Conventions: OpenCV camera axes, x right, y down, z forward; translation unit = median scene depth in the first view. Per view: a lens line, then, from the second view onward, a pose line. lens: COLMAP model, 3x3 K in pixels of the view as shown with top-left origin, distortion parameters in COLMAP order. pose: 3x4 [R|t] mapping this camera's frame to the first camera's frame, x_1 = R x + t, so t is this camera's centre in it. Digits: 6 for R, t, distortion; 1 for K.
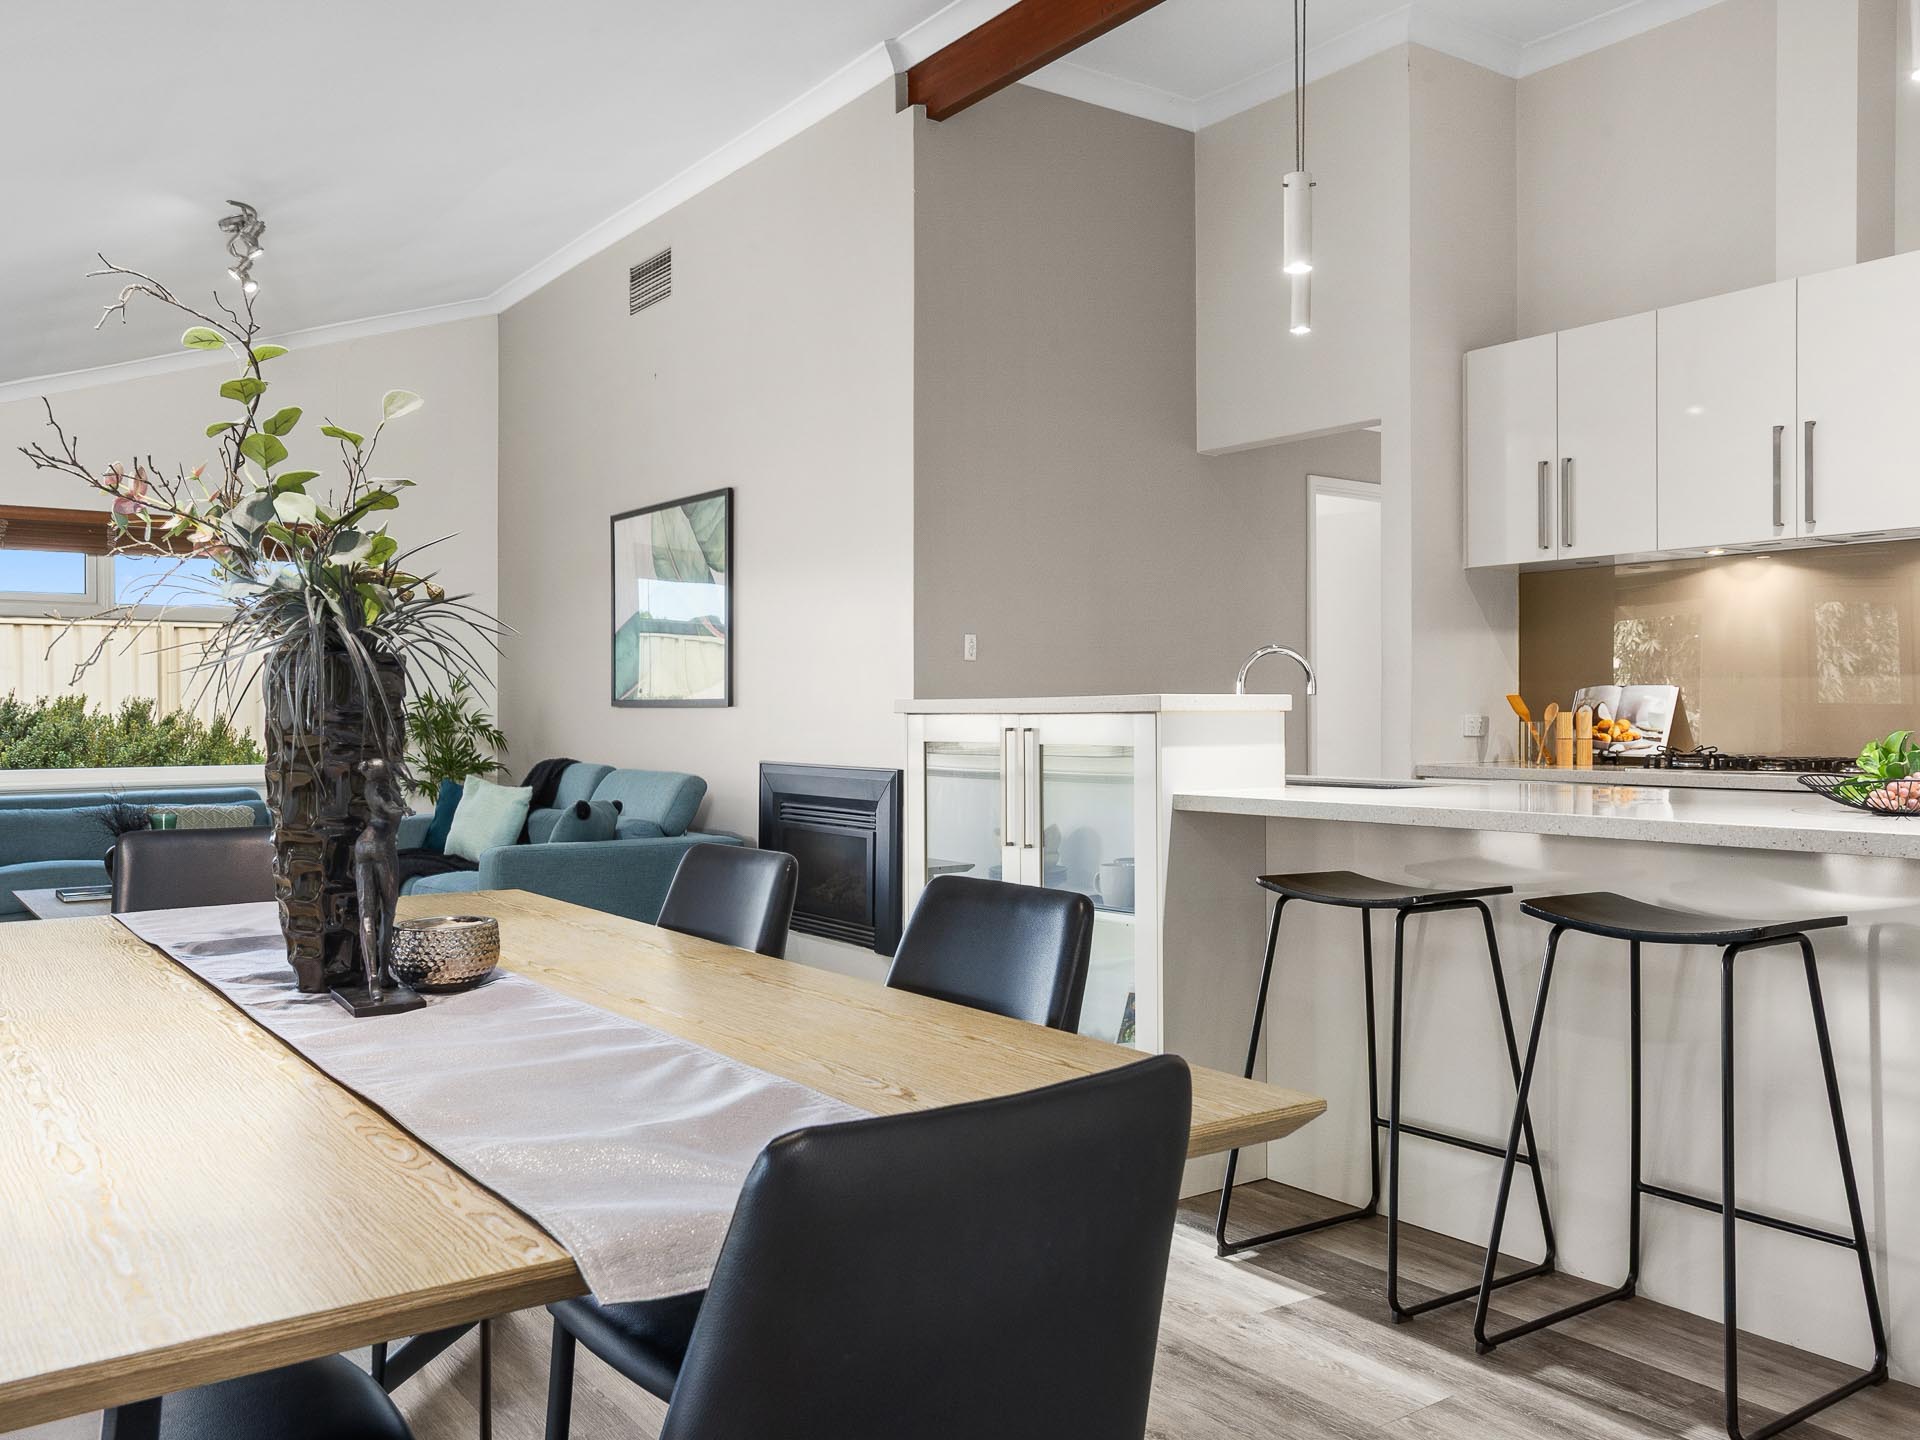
lens RADIAL K [[1549.5, 0, 960.0], [0, 1549.5, 720.0], [0, 0, 1]] dist [-0.026308, 0.054020]
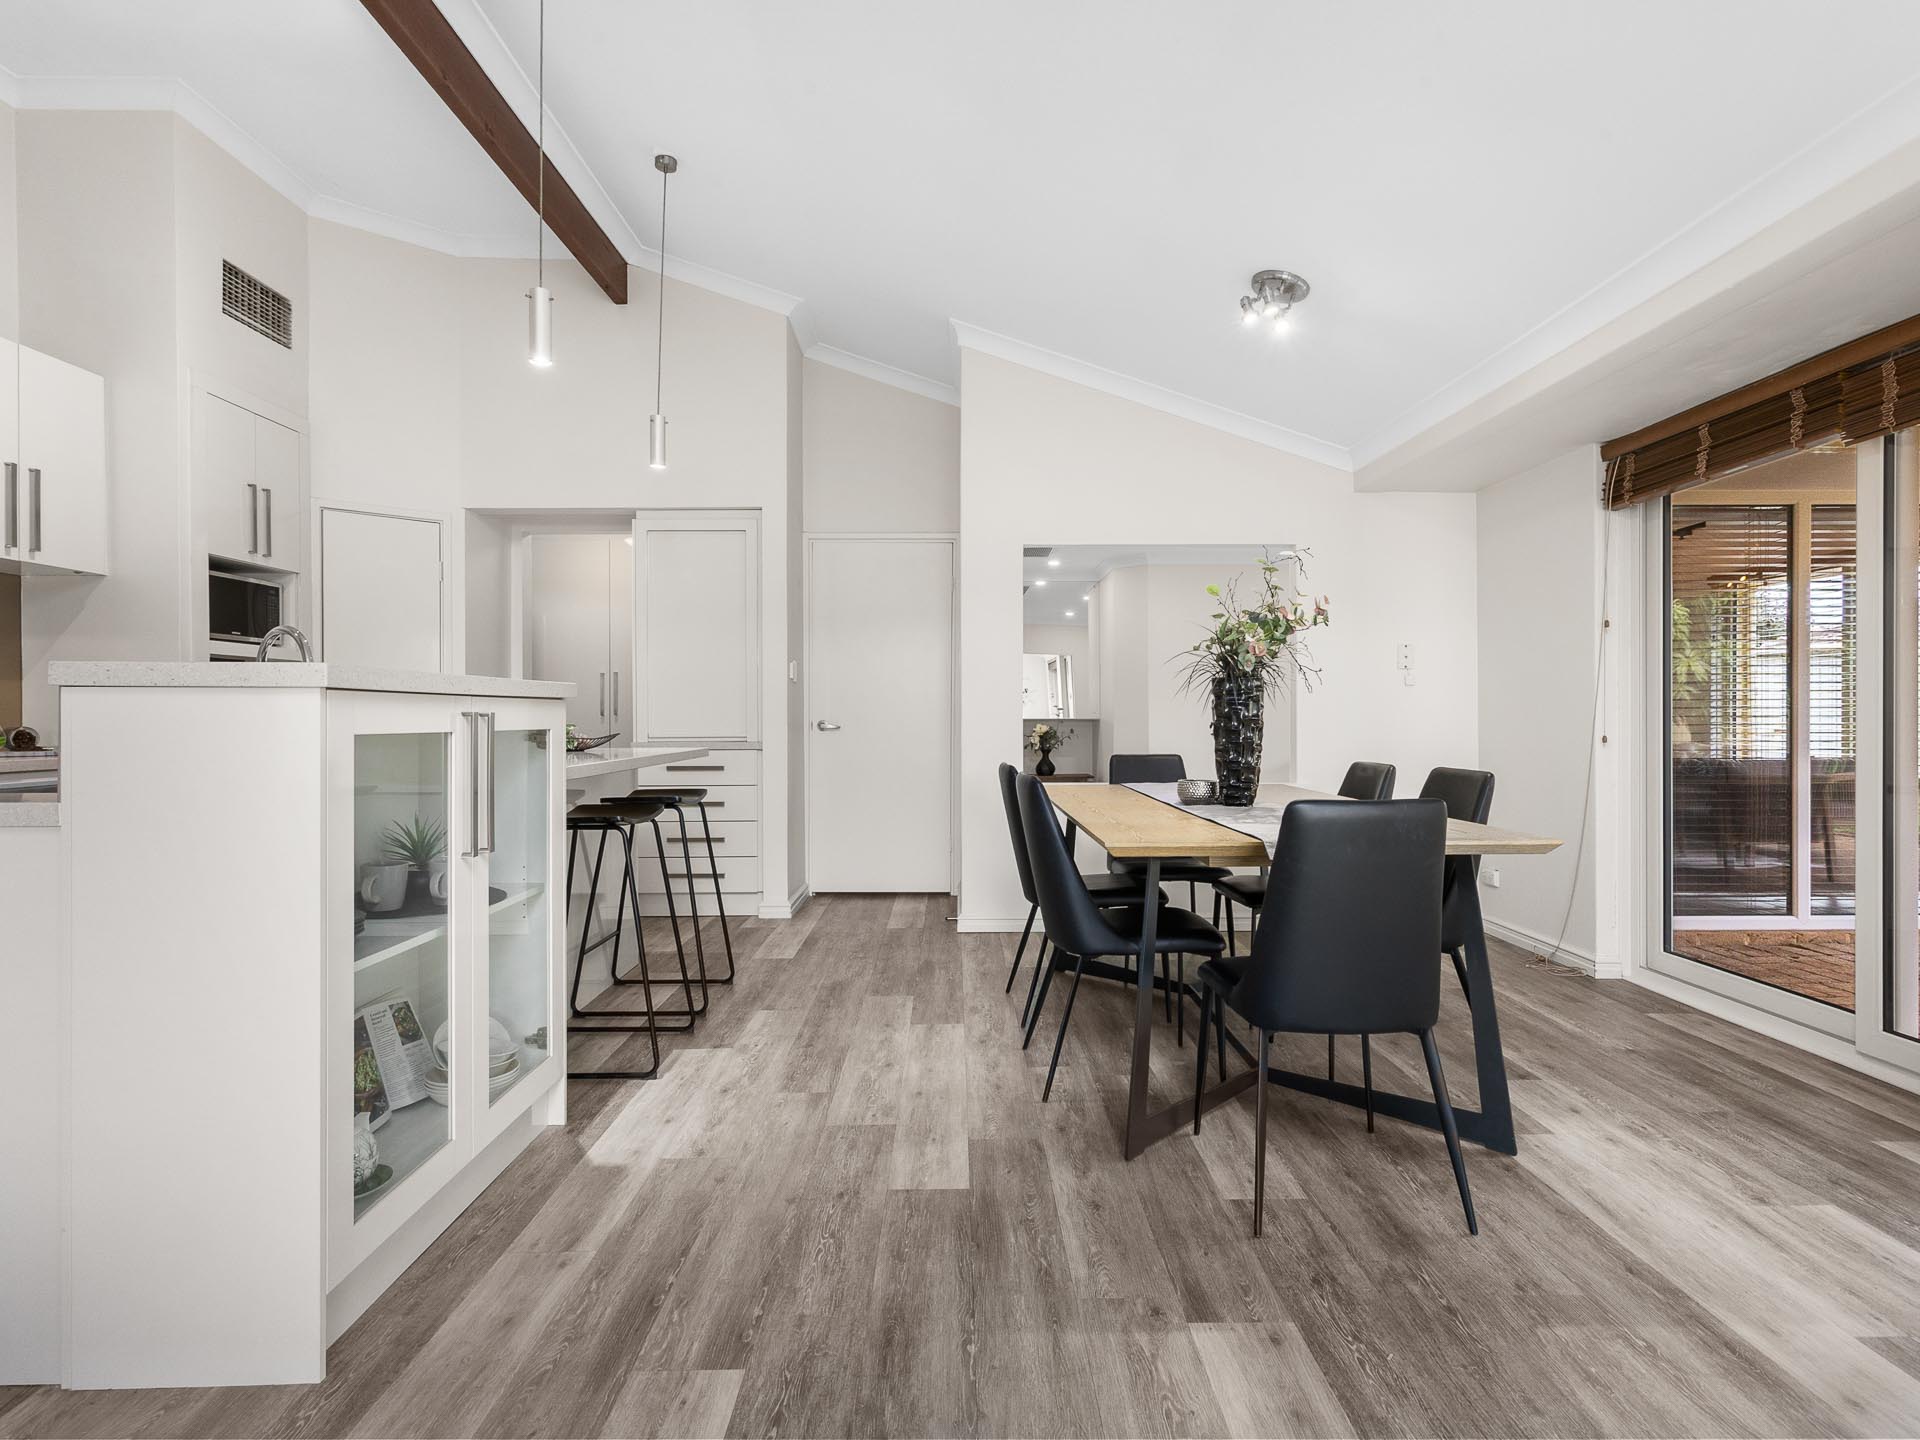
lens RADIAL K [[1017.3, 0, 960.0], [0, 1017.3, 720.0], [0, 0, 1]] dist [0.004747, 0.002199]
pose [[-0.814614, 0.004783, 0.579983, -0.356199], [0.008492, 0.999957, 0.003680, 0.007392], [-0.579941, 0.007923, -0.814620, 0.934489]]
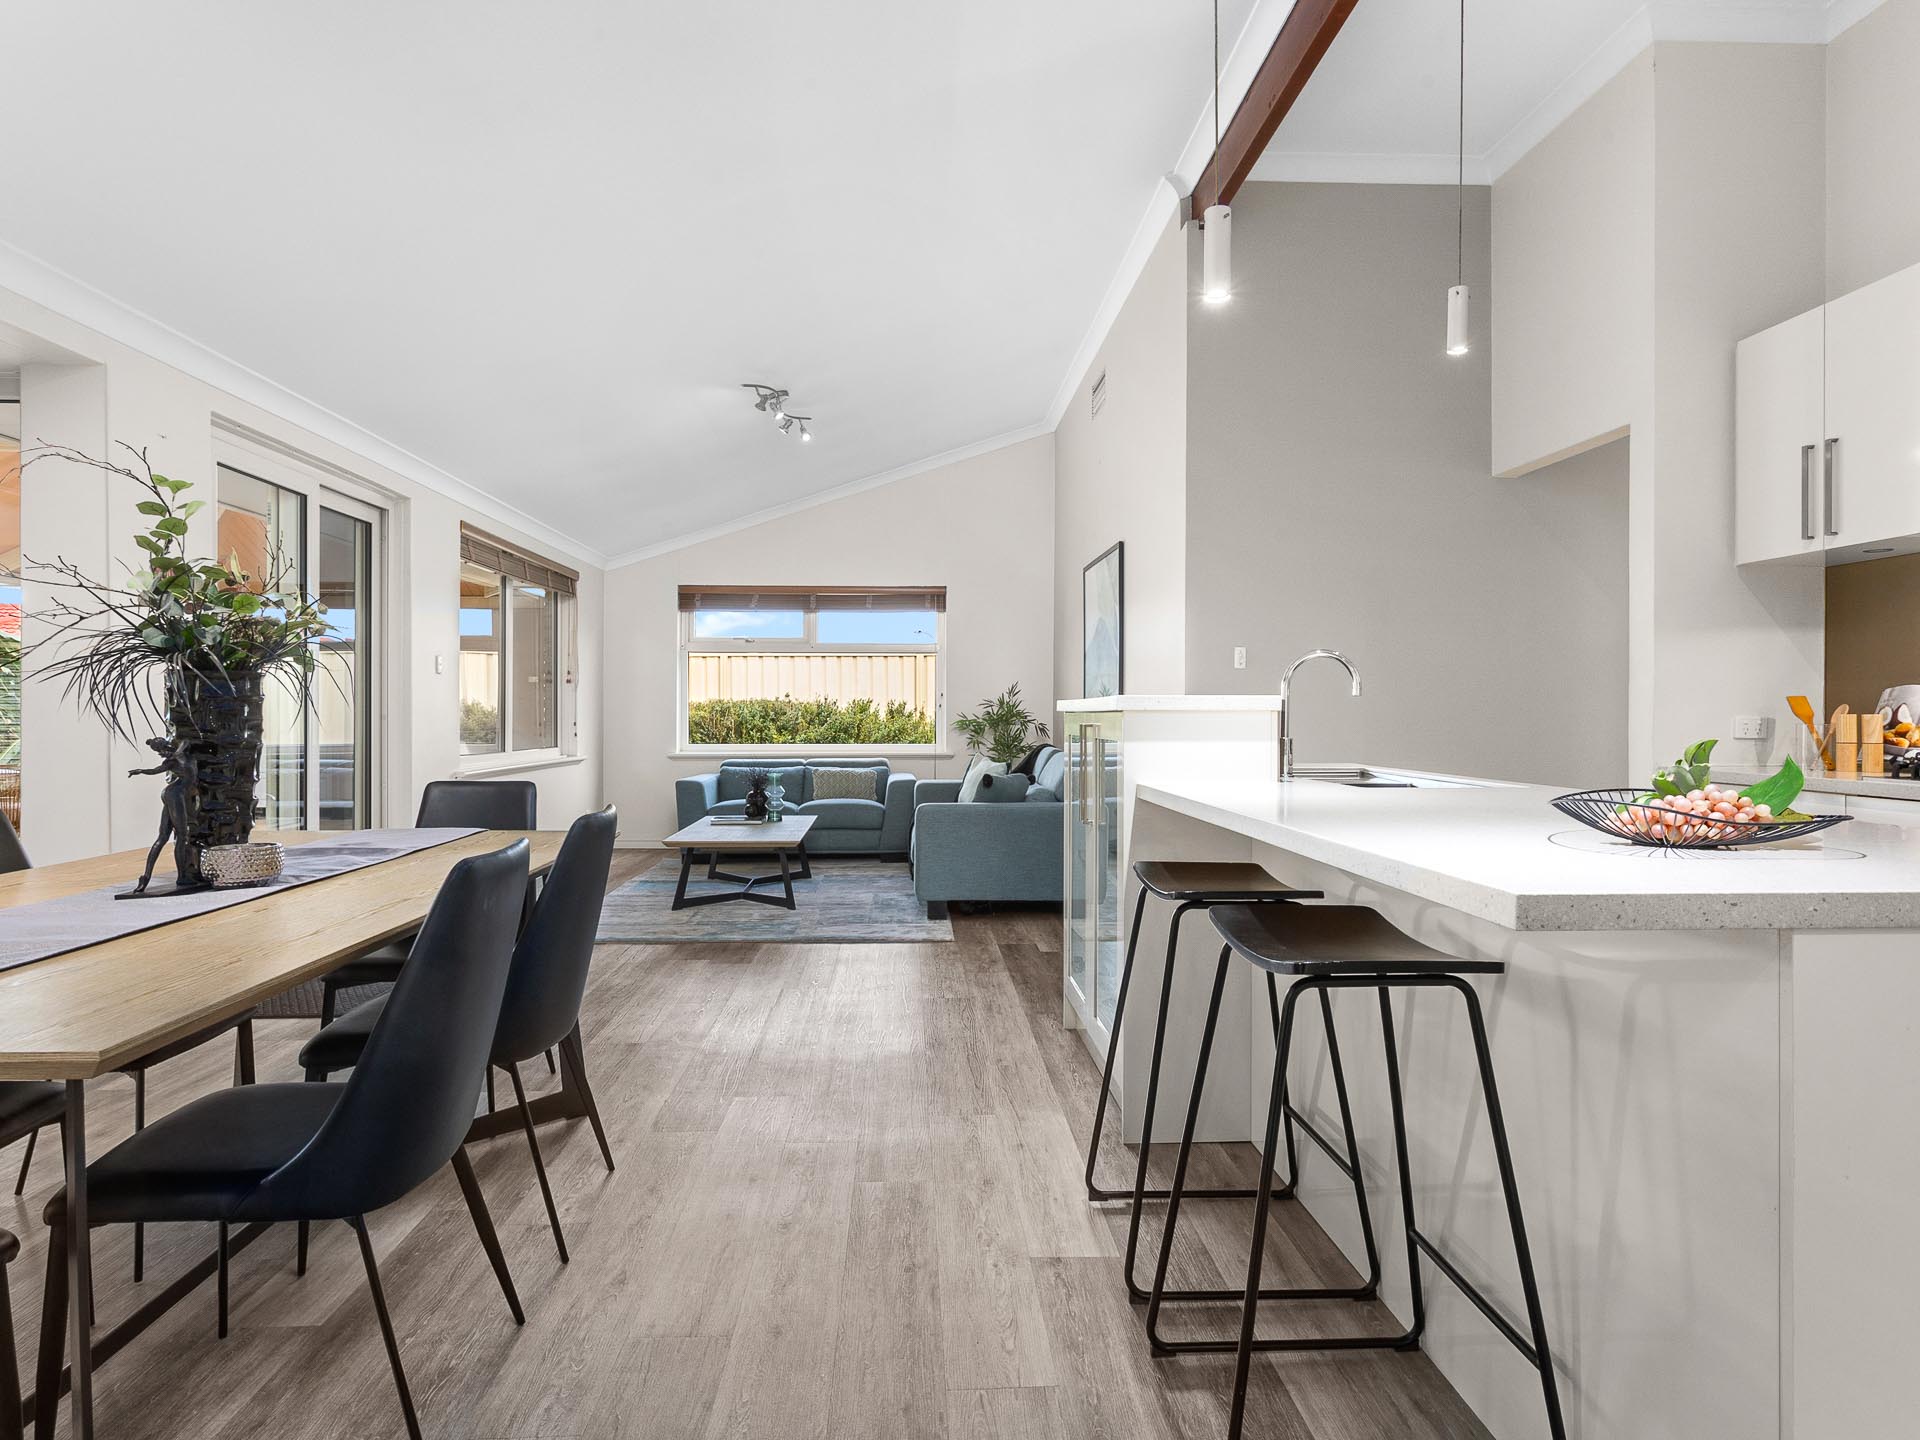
lens RADIAL K [[1100.3, 0, 965.5], [0, 1100.3, 716.7], [0, 0, 1]] dist [-0.007050, -0.000684]
pose [[0.842142, 0.006880, -0.539212, 0.301718], [-0.006856, 0.999974, 0.002050, -0.001204], [0.539213, 0.001970, 0.842167, 0.166095]]
